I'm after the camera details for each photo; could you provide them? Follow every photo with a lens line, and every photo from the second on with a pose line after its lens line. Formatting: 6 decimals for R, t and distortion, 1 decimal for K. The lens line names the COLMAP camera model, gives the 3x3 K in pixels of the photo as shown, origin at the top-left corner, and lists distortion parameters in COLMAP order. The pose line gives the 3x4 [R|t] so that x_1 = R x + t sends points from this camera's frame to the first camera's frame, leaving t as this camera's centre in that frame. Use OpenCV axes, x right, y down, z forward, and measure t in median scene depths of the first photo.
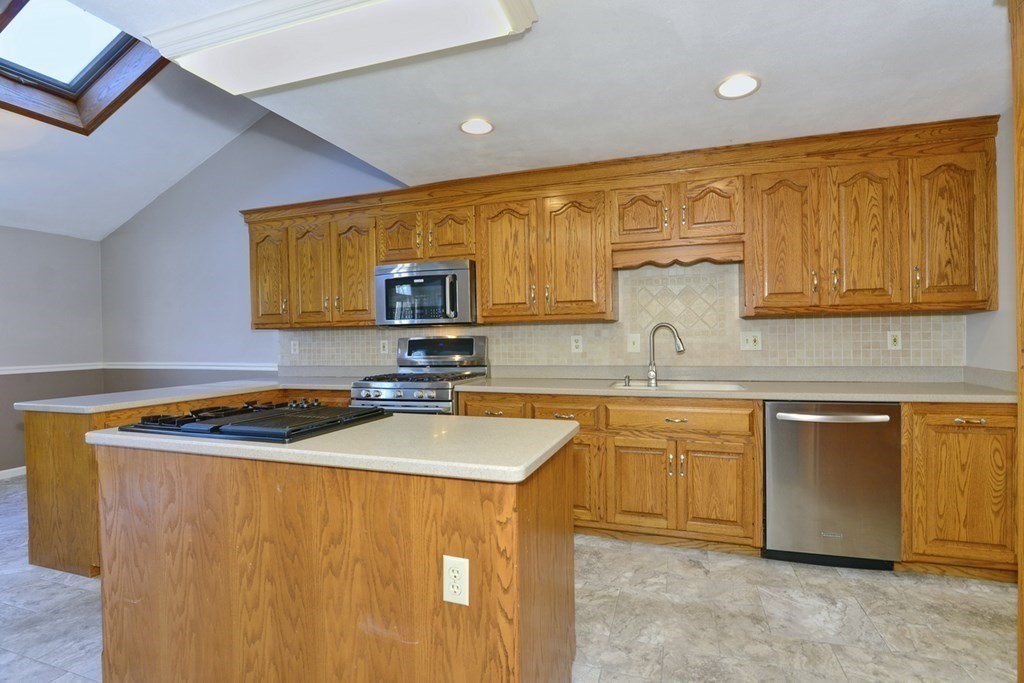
lens RADIAL K [[474.2, 0, 512.8], [0, 474.2, 341.3], [0, 0, 1]] dist [-0.013524, -0.001069]
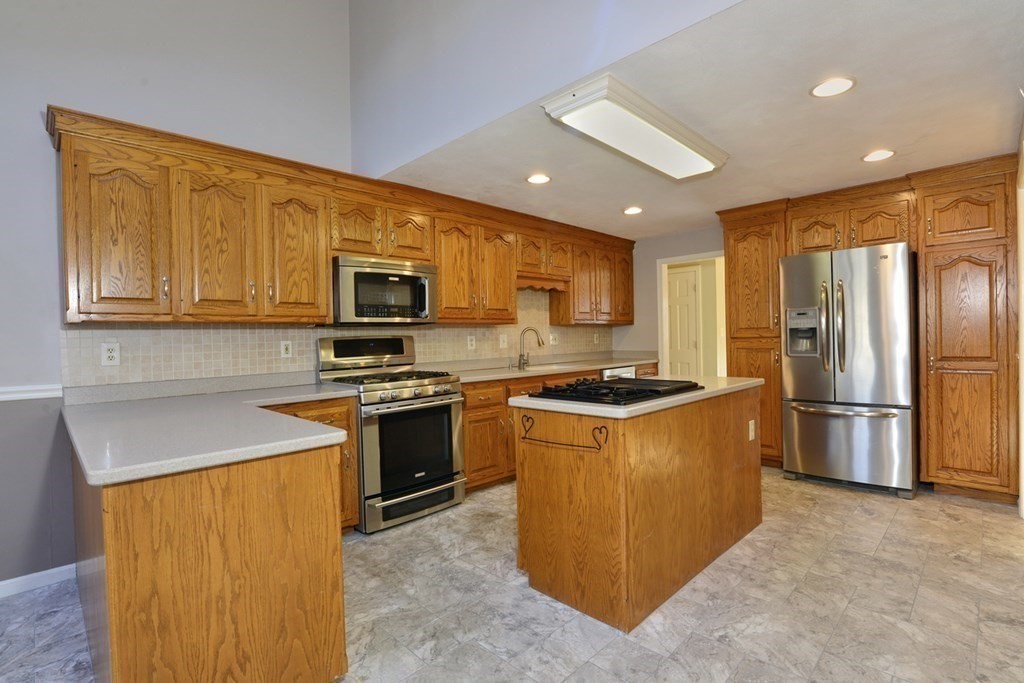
lens RADIAL K [[474.2, 0, 513.1], [0, 474.2, 341.2], [0, 0, 1]] dist [-0.013524, -0.001069]
pose [[0.458382, -0.001832, 0.888753, -0.921738], [0.020776, 0.999747, -0.008655, 0.014761], [-0.888512, 0.022432, 0.458304, 0.317440]]
